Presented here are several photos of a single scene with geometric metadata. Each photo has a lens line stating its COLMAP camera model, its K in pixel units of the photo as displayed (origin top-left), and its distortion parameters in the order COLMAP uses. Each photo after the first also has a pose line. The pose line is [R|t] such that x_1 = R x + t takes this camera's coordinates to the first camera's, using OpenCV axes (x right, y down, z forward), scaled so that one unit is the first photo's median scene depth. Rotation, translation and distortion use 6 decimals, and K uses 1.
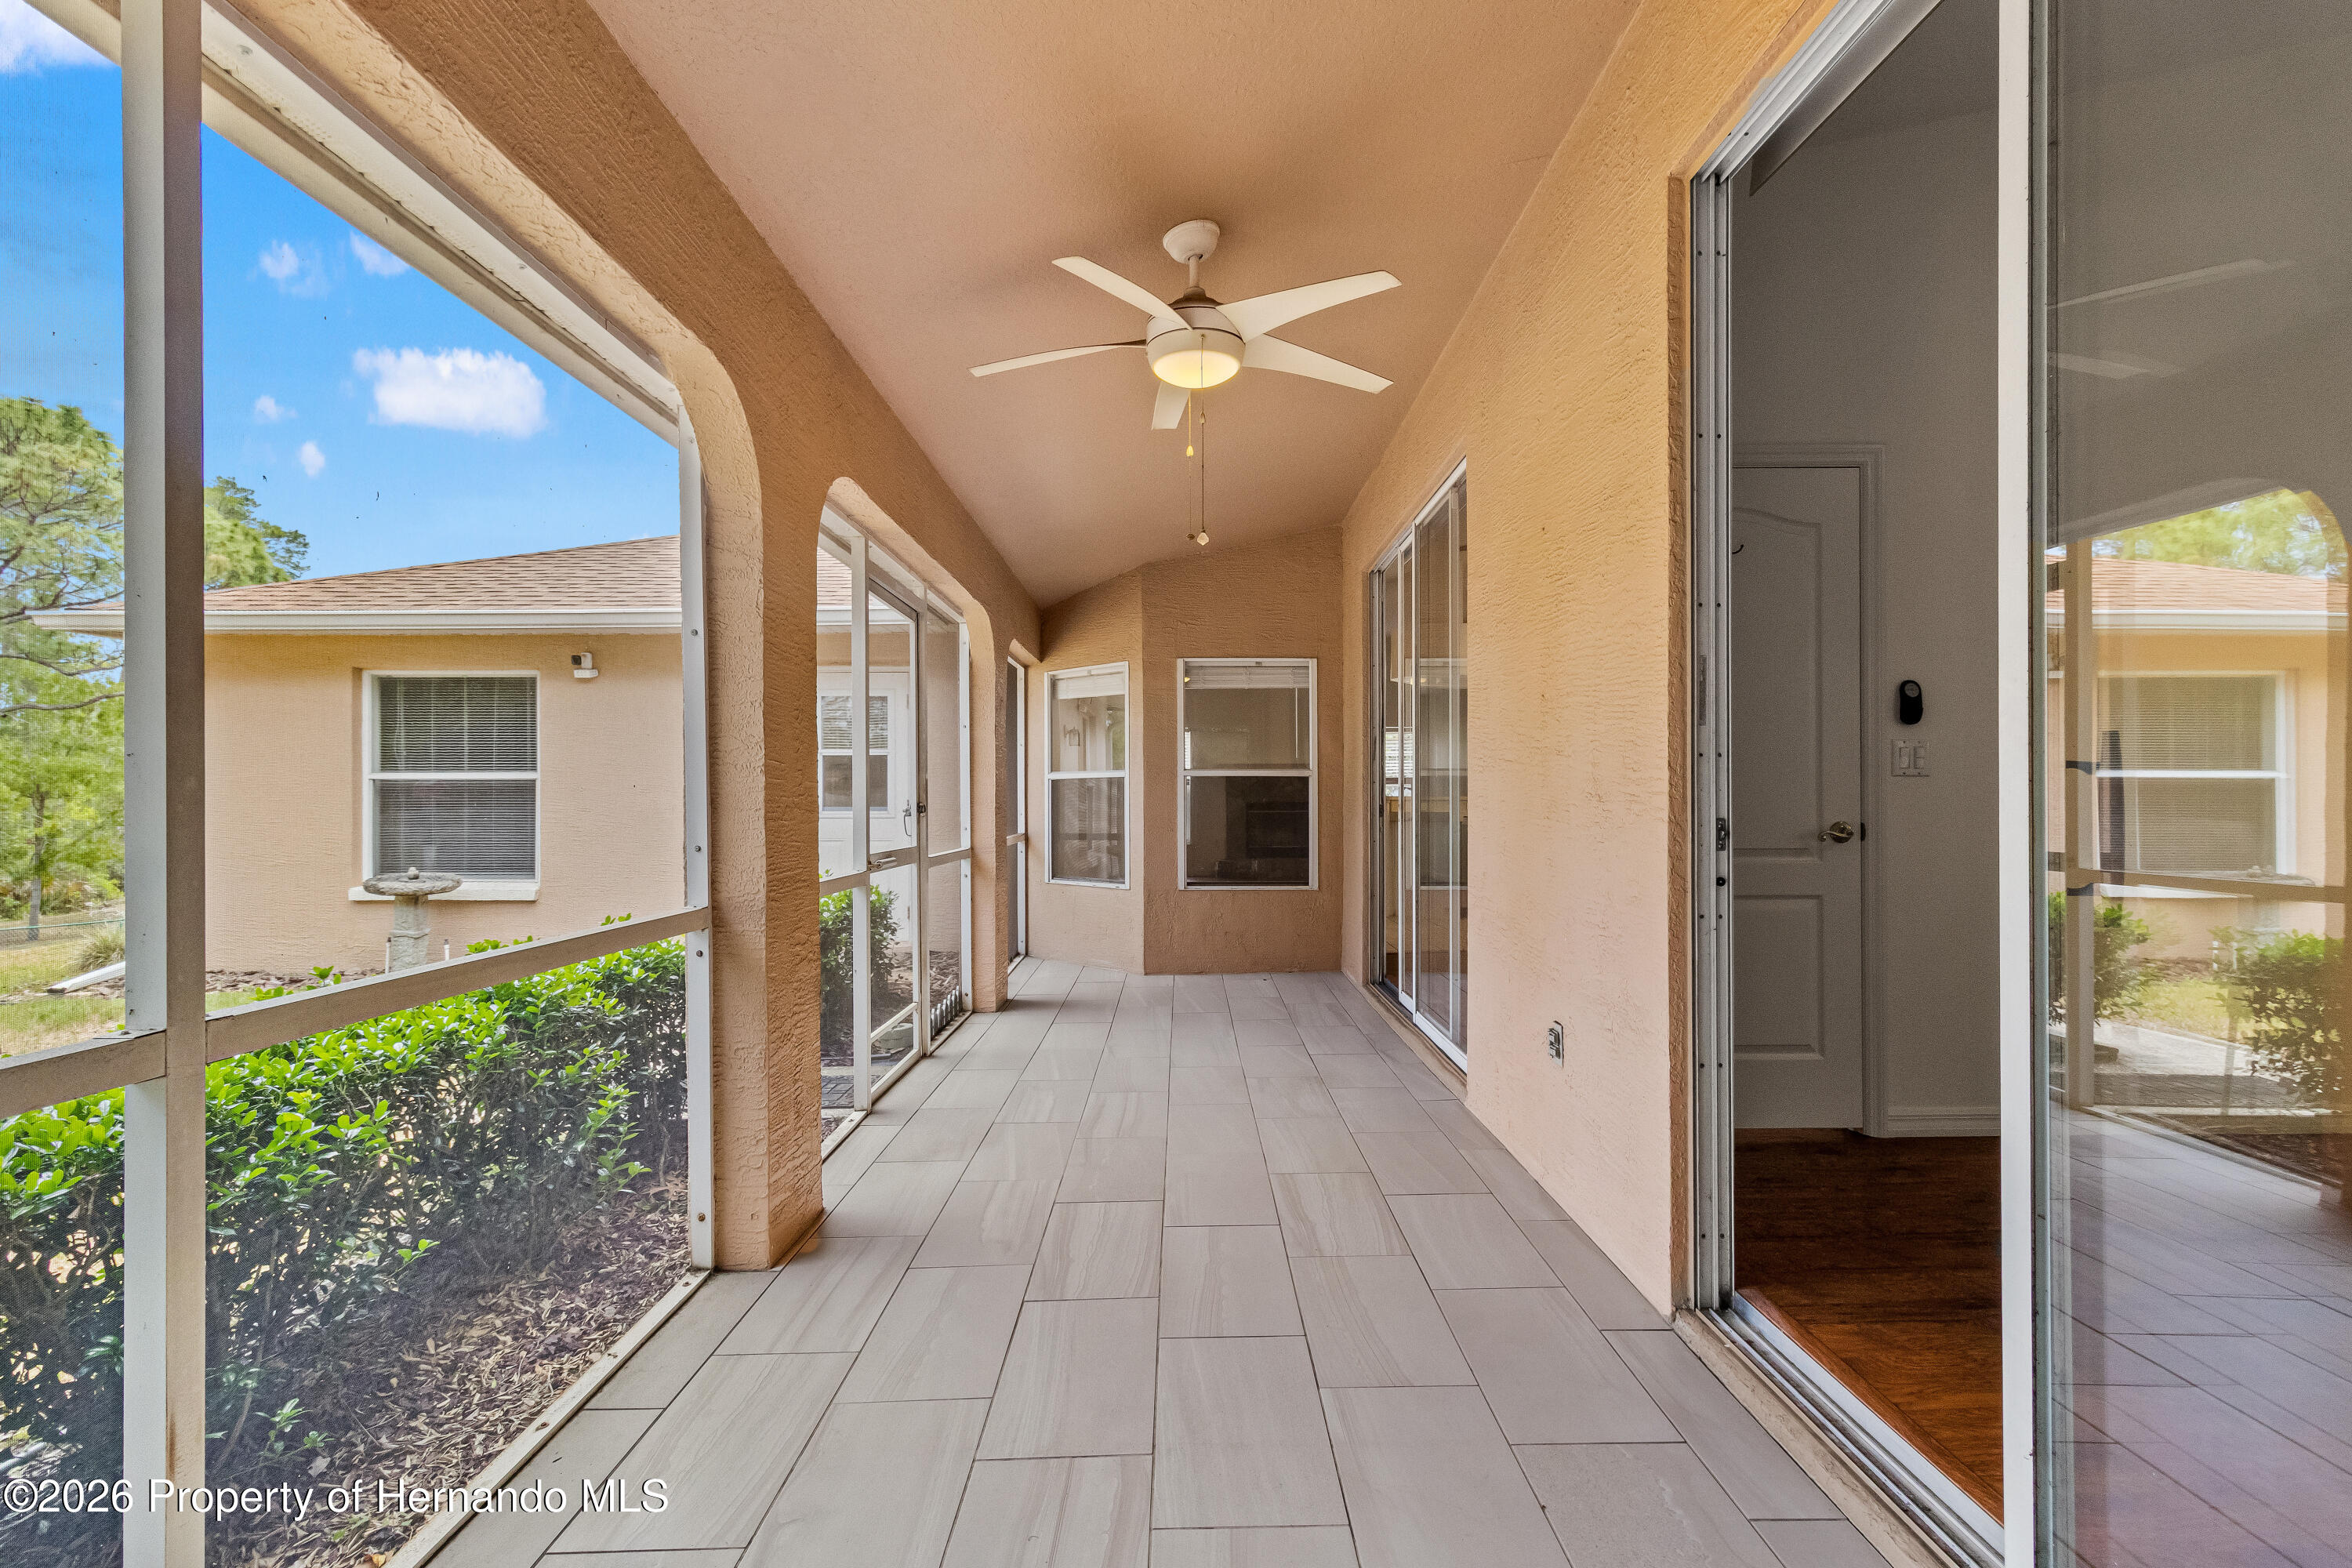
lens RADIAL K [[1104.4, 0, 1181.9], [0, 1104.4, 795.8], [0, 0, 1]] dist [0.002126, 0.000092]
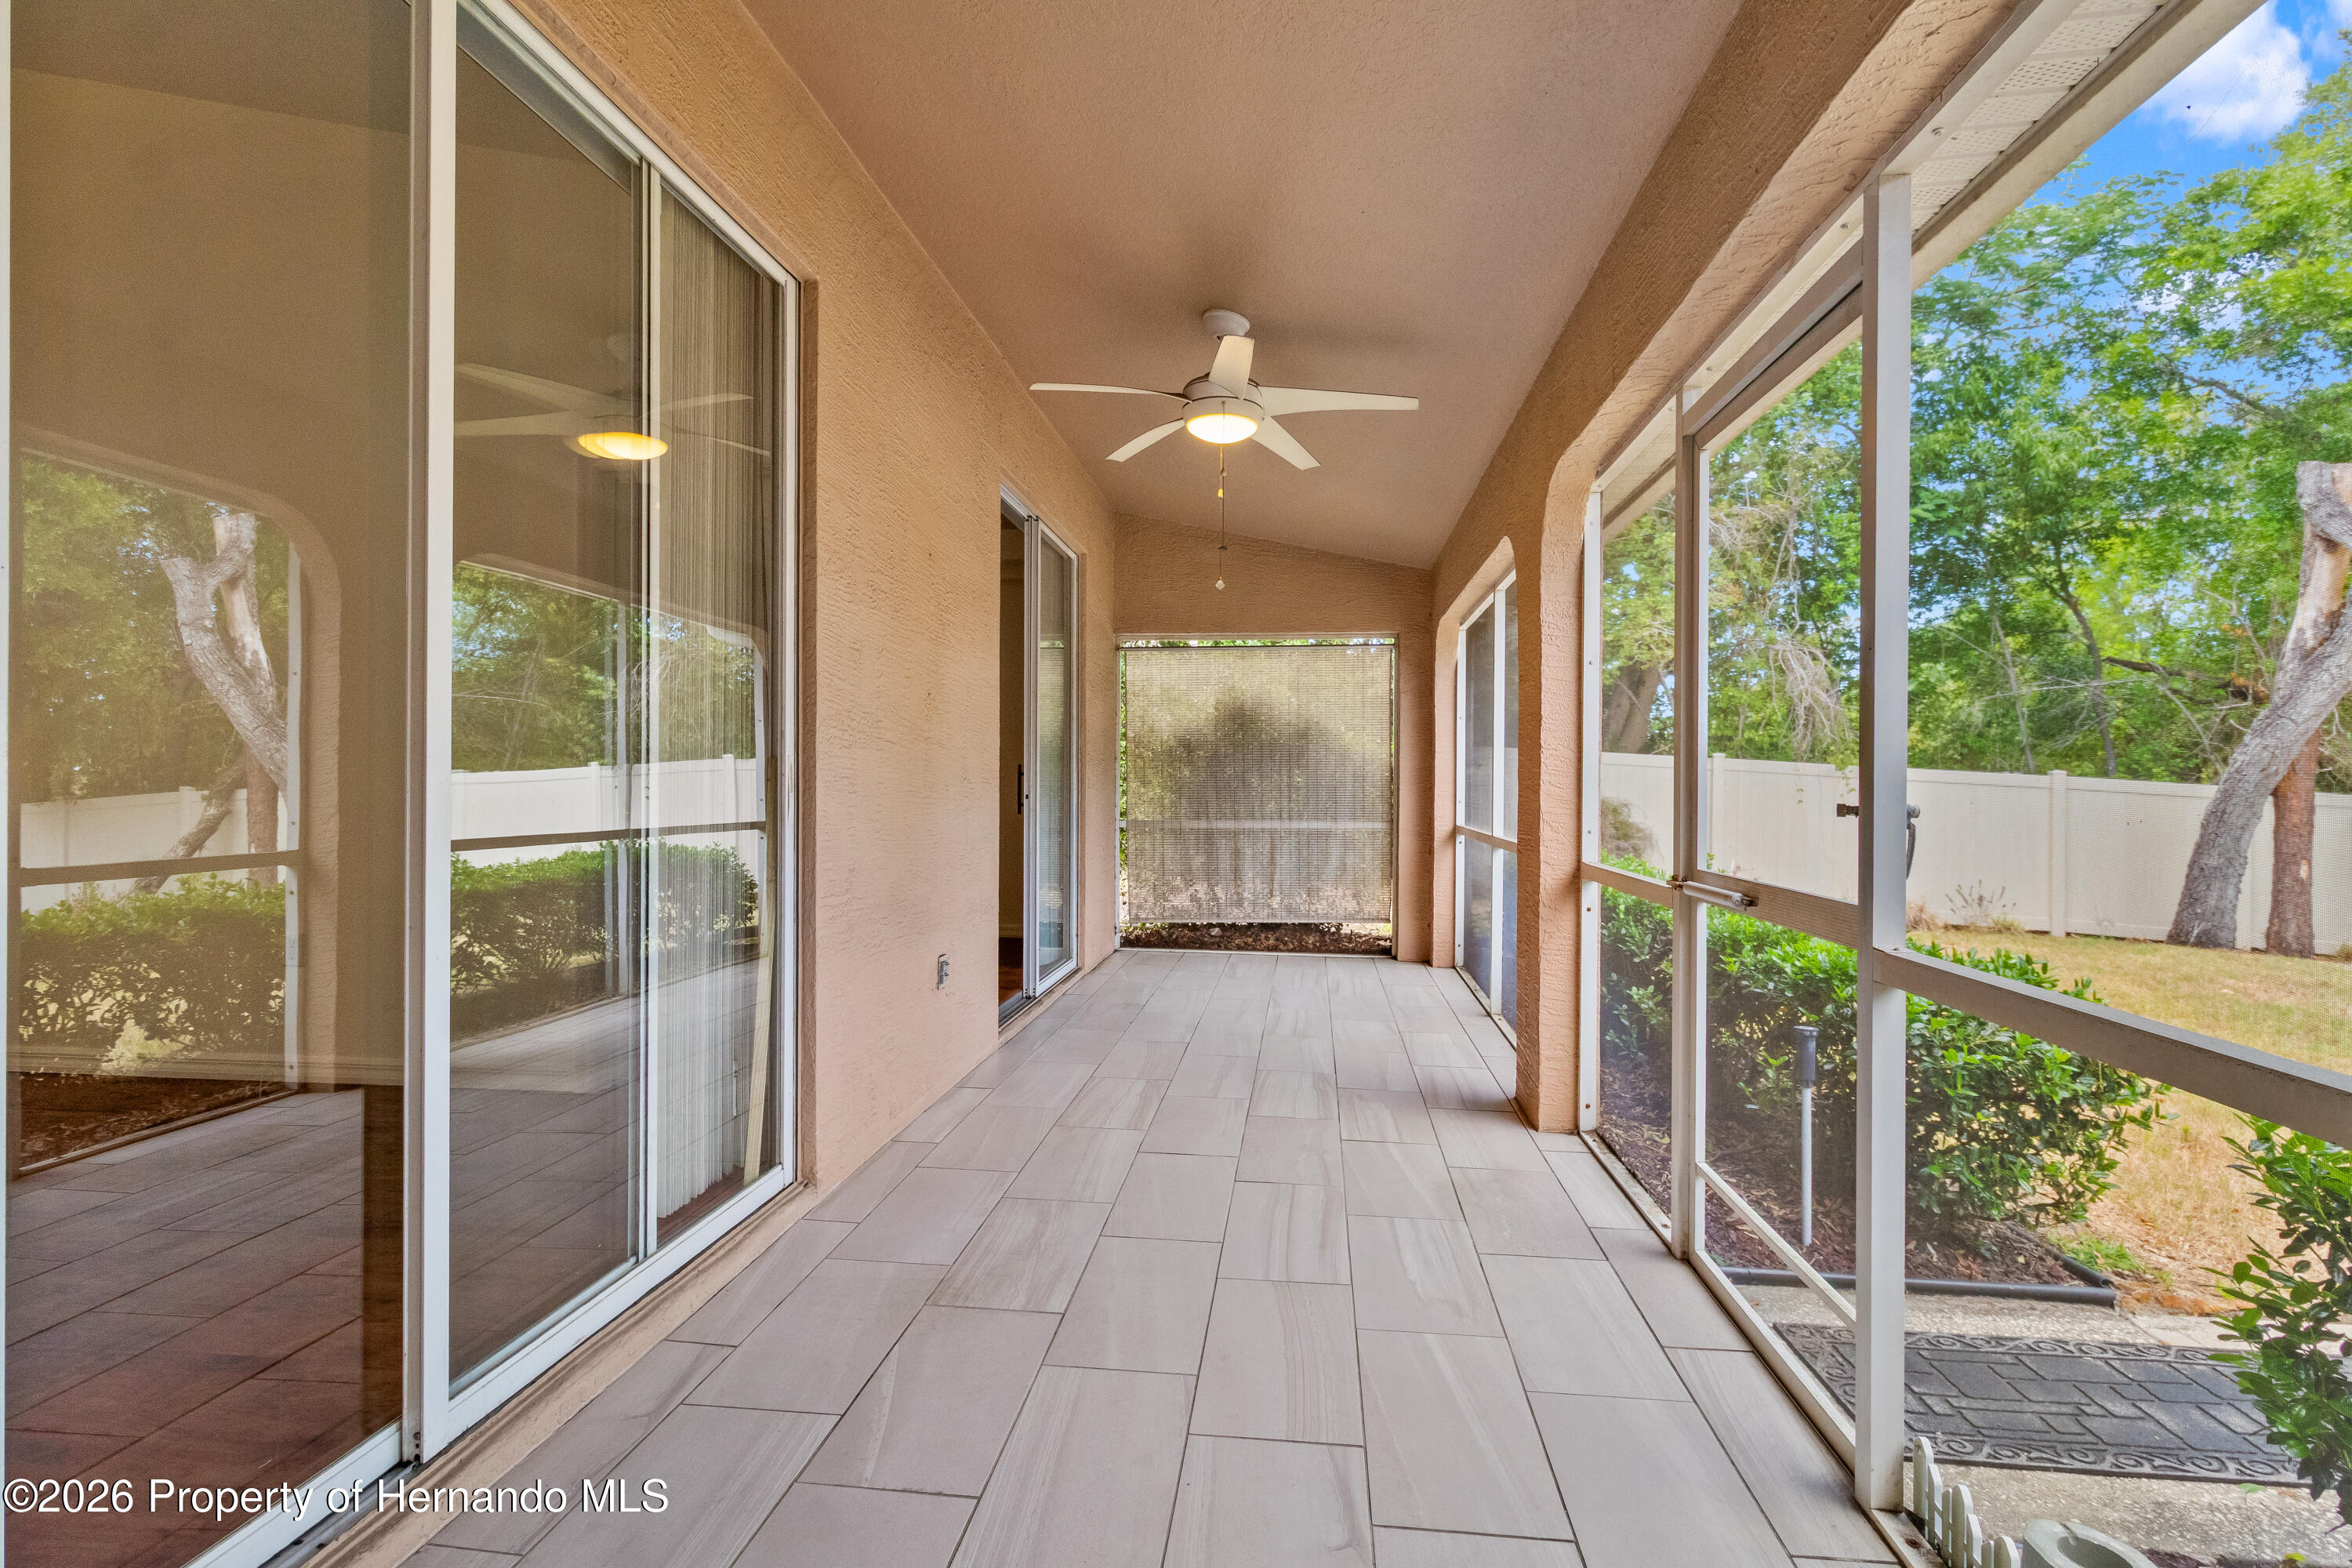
lens RADIAL K [[1104.4, 0, 1178.6], [0, 1104.4, 786.8], [0, 0, 1]] dist [0.002126, 0.000092]
pose [[-0.992503, -0.006358, 0.122054, -0.077948], [-0.006390, 0.999980, 0.000132, 0.007163], [-0.122053, -0.000649, -0.992523, 2.000182]]
